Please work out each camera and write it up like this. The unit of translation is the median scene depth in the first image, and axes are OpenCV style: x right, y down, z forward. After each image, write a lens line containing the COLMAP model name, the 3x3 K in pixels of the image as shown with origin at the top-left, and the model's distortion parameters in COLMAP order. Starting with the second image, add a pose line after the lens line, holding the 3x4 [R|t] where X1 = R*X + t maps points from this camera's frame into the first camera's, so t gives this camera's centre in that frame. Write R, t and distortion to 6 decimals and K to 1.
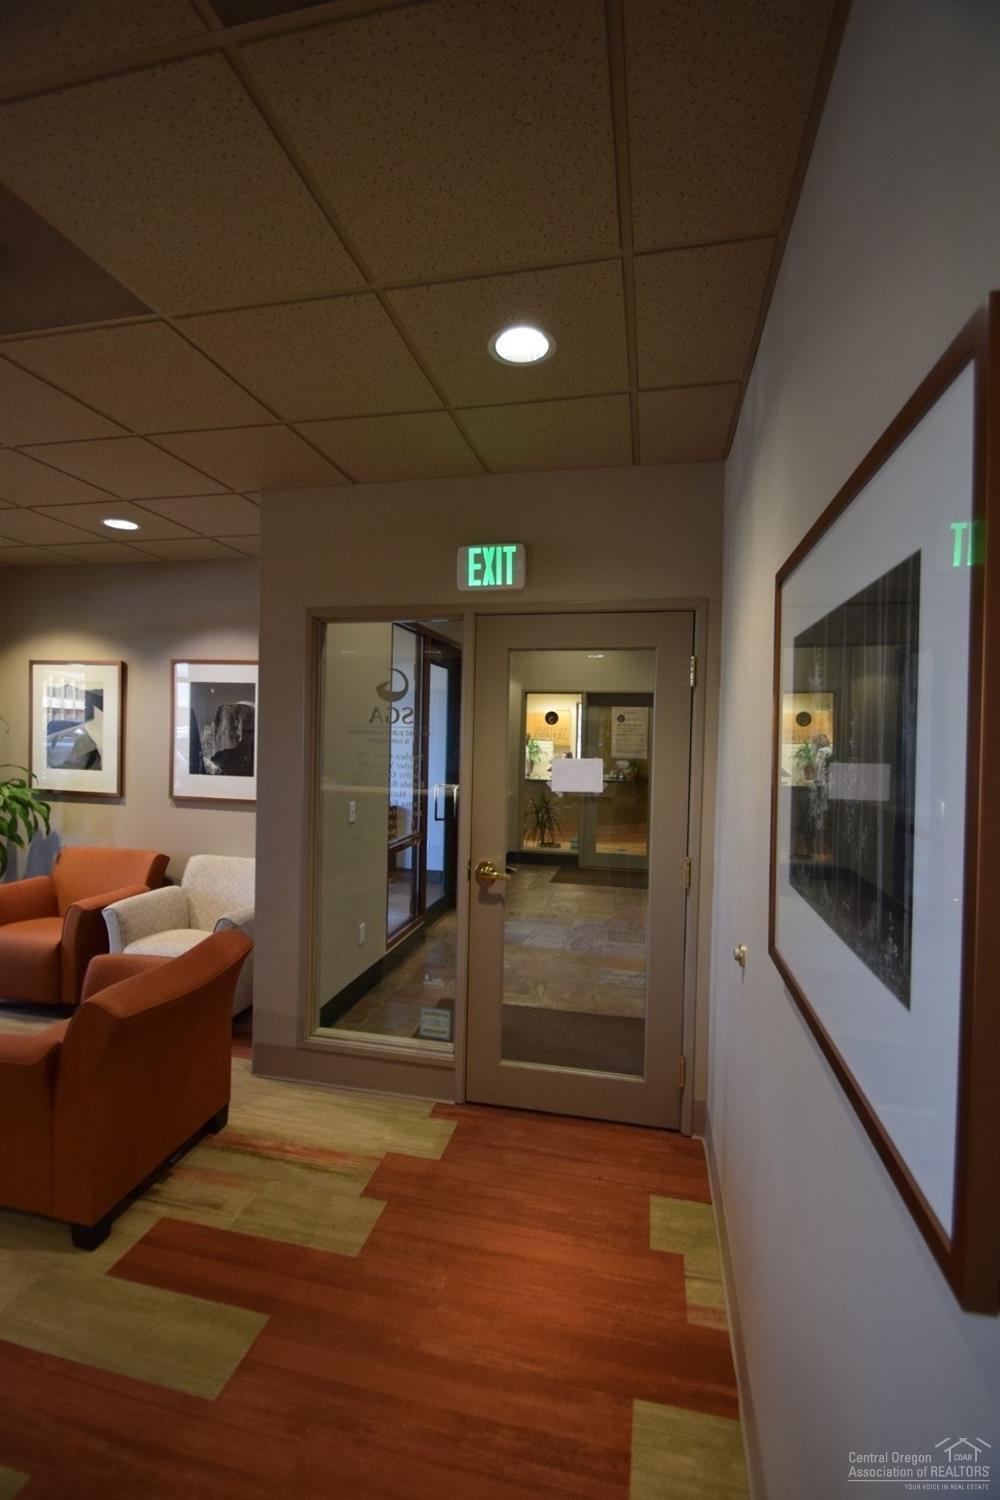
lens RADIAL K [[656.7, 0, 507.2], [0, 656.7, 752.6], [0, 0, 1]] dist [0.021954, -0.018981]
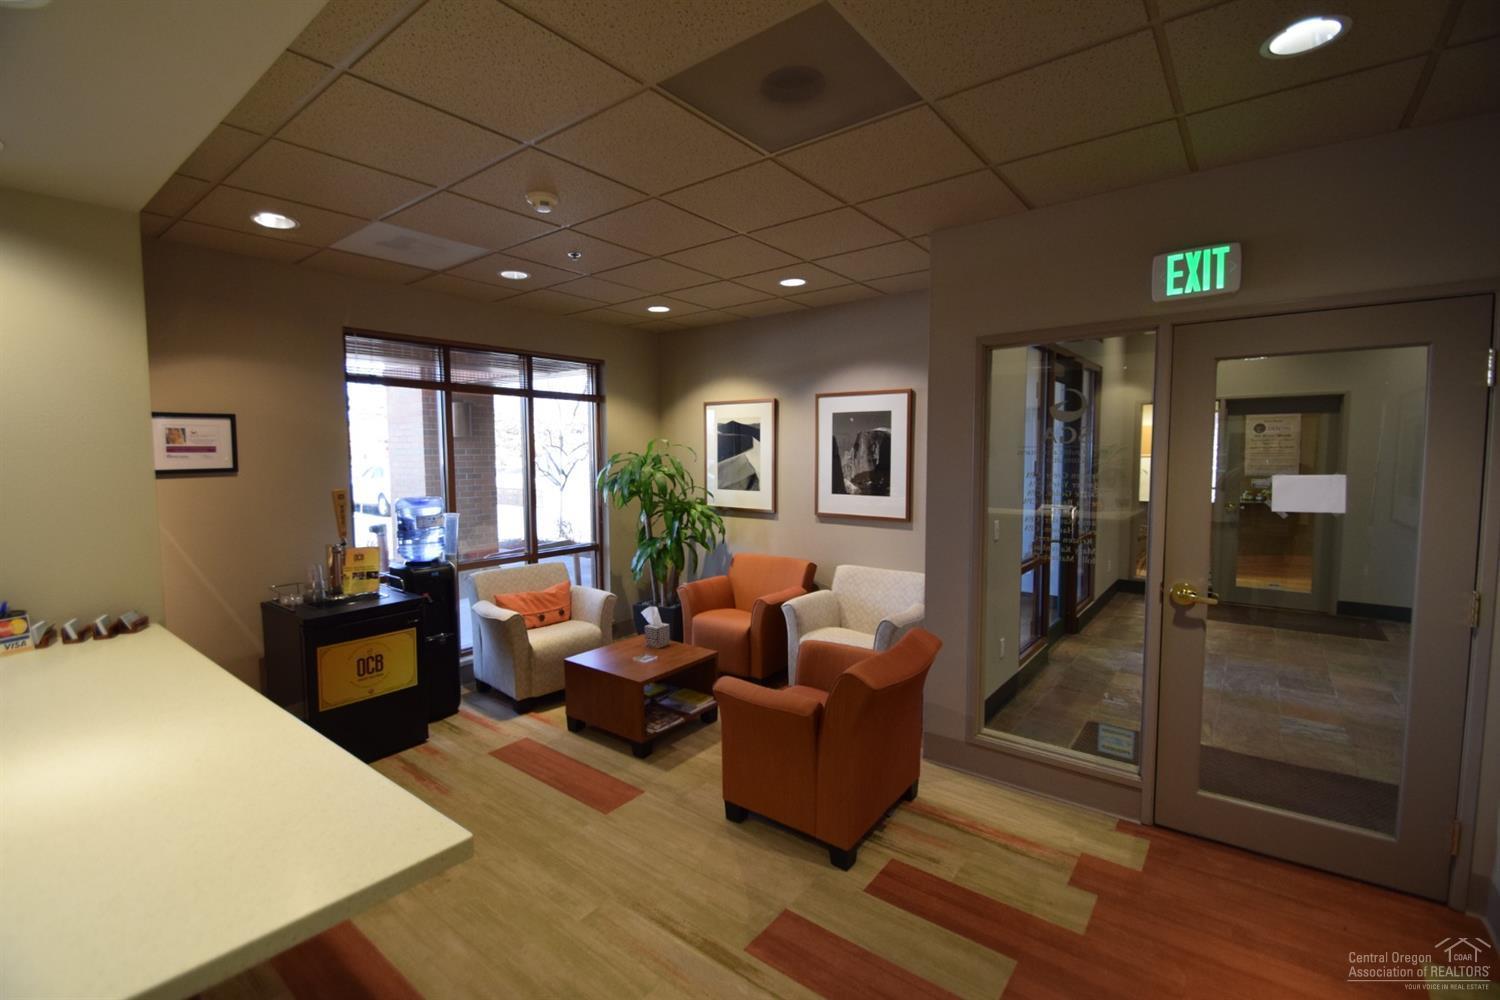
lens RADIAL K [[656.7, 0, 742.1], [0, 656.7, 501.5], [0, 0, 1]] dist [0.021954, -0.018981]
pose [[0.900410, 0.004632, -0.435017, -0.188634], [0.013199, 0.999192, 0.037960, 0.000492], [0.434842, -0.039922, 0.899622, -0.139295]]
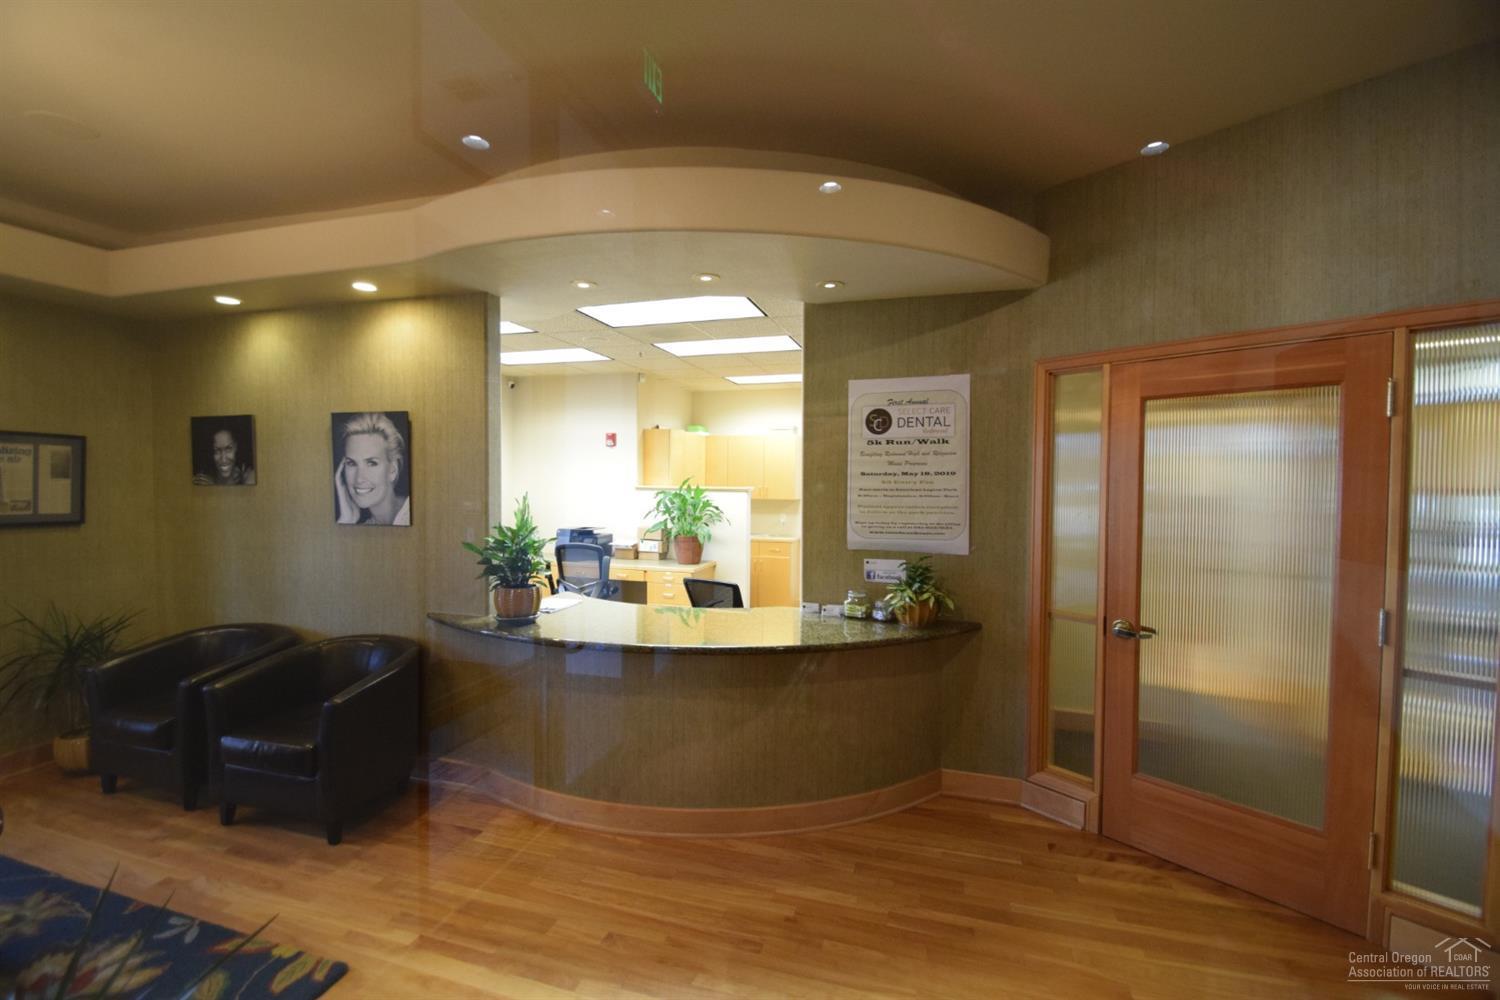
lens RADIAL K [[656.7, 0, 742.1], [0, 656.7, 501.5], [0, 0, 1]] dist [0.021954, -0.018981]
pose [[0.995230, -0.011965, -0.096815, 0.521988], [0.012164, 0.999925, 0.001463, -0.056785], [0.096790, -0.002633, 0.995301, 2.590507]]
